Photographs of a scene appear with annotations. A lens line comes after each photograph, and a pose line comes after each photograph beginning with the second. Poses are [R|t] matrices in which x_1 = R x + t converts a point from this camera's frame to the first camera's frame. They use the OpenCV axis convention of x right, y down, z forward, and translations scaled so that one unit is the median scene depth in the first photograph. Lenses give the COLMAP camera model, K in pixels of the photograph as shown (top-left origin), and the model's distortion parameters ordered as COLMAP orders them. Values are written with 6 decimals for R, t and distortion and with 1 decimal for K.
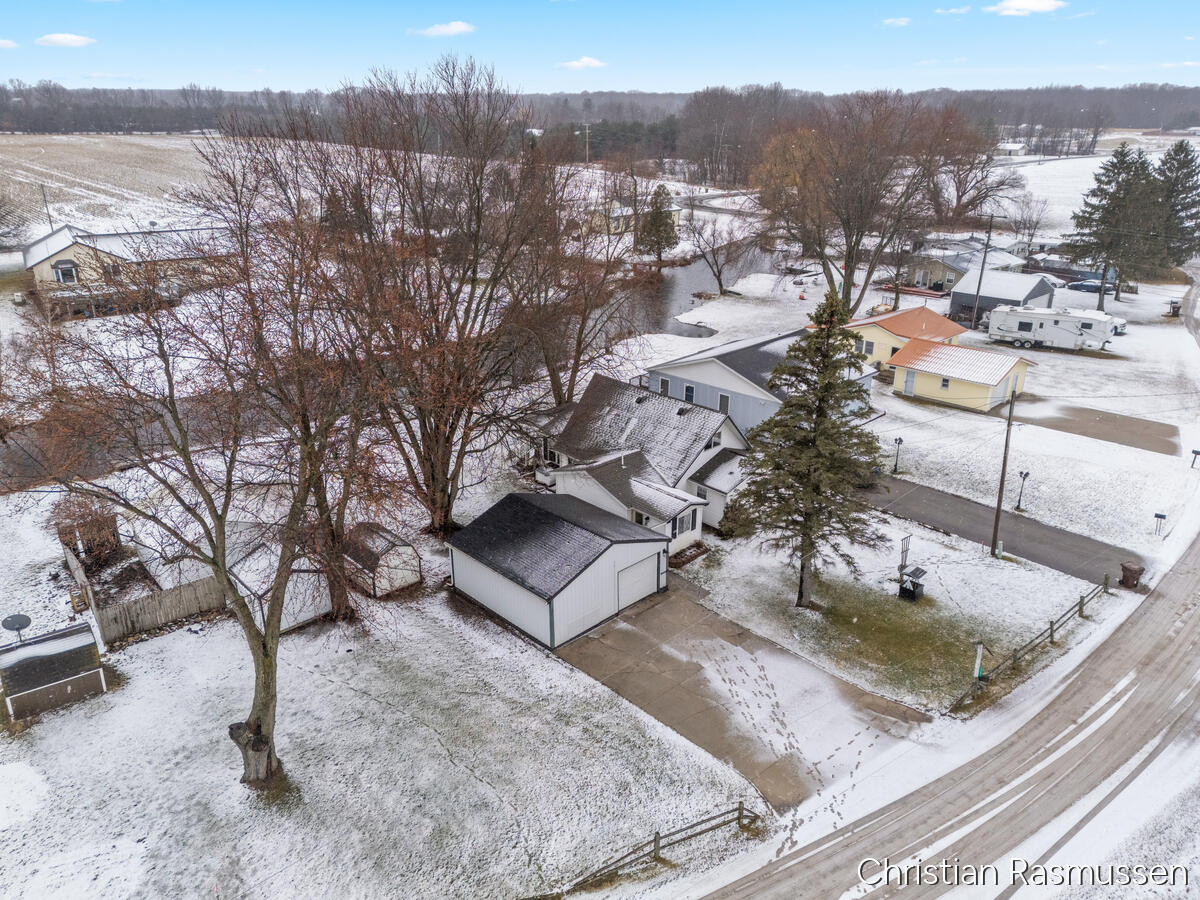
lens RADIAL K [[855.3, 0, 600.0], [0, 855.3, 450.0], [0, 0, 1]] dist [0.059427, -0.049194]
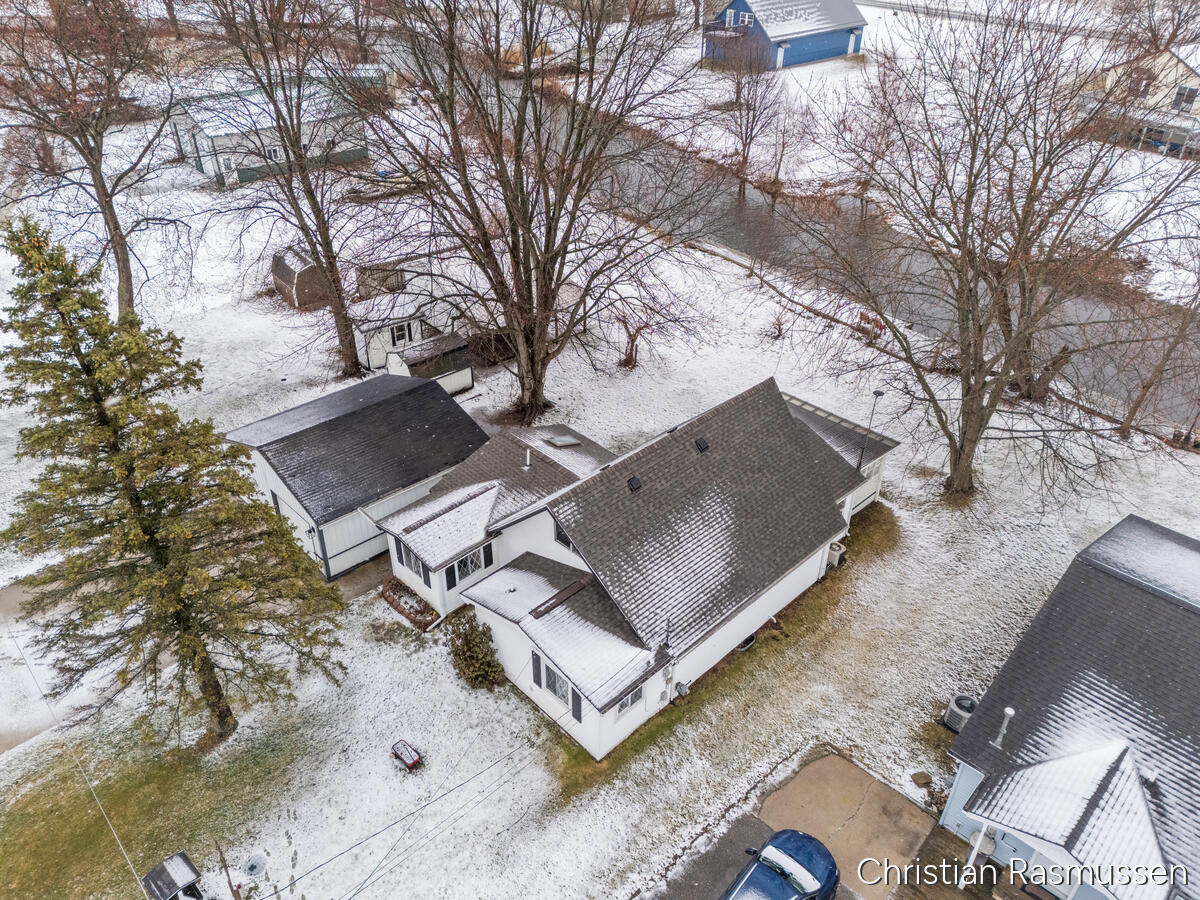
lens RADIAL K [[855.3, 0, 600.0], [0, 855.3, 450.0], [0, 0, 1]] dist [0.059427, -0.049194]
pose [[0.014682, 0.557009, -0.830377, 0.527275], [-0.373846, 0.773294, 0.512108, -0.323325], [0.927374, 0.302915, 0.219589, 0.855656]]
